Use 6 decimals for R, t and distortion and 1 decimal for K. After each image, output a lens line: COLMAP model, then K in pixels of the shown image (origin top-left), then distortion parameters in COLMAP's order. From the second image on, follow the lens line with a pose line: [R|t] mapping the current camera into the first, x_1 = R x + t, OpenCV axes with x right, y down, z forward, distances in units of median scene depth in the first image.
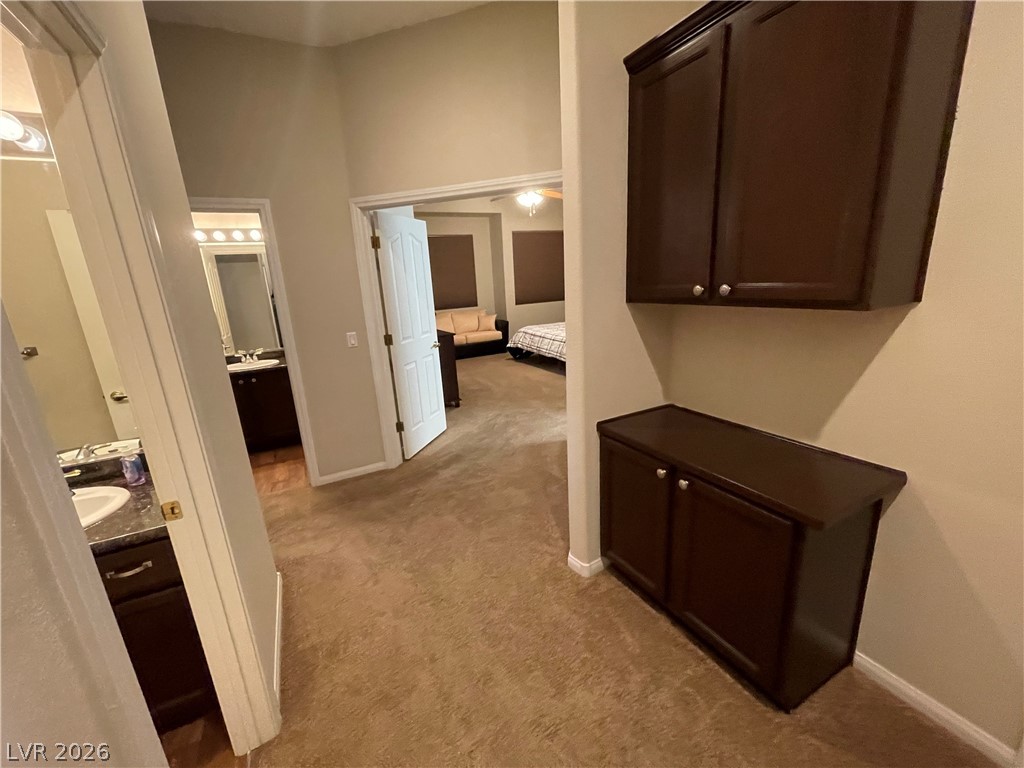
lens RADIAL K [[415.6, 0, 511.2], [0, 415.6, 387.5], [0, 0, 1]] dist [-0.000395, -0.000146]
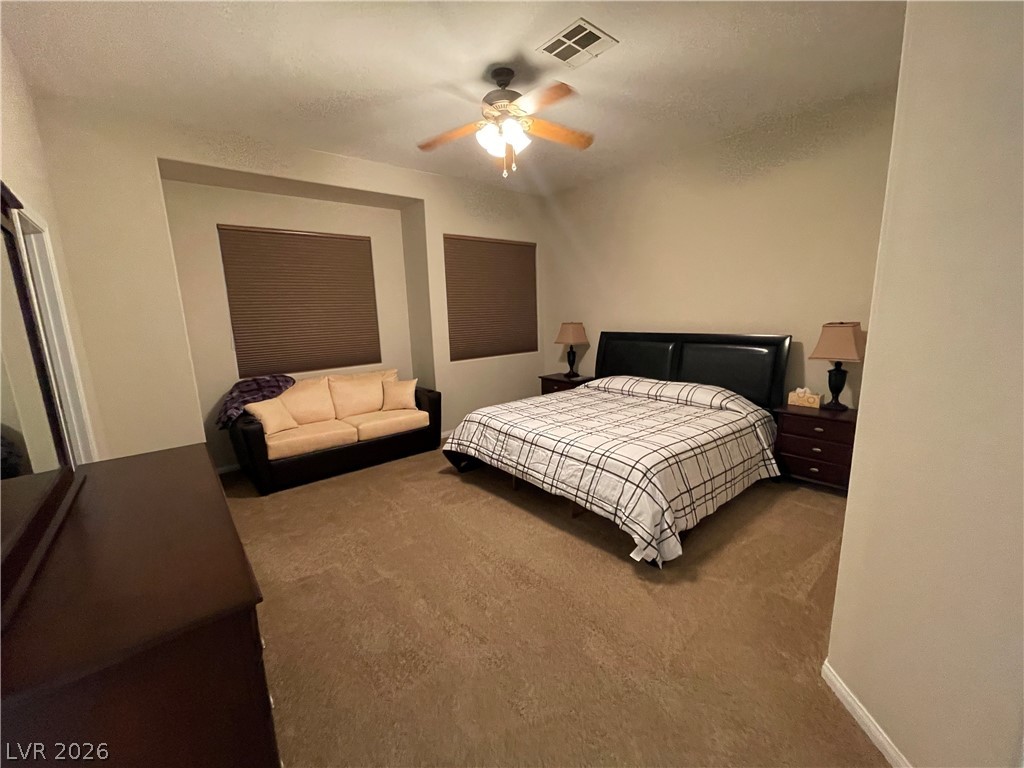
lens RADIAL K [[415.6, 0, 511.2], [0, 415.6, 387.5], [0, 0, 1]] dist [-0.000395, -0.000146]
pose [[0.974863, -0.013325, 0.222408, -0.041879], [0.032657, 0.995975, -0.083469, -0.132254], [-0.220400, 0.088634, 0.971374, 0.509713]]
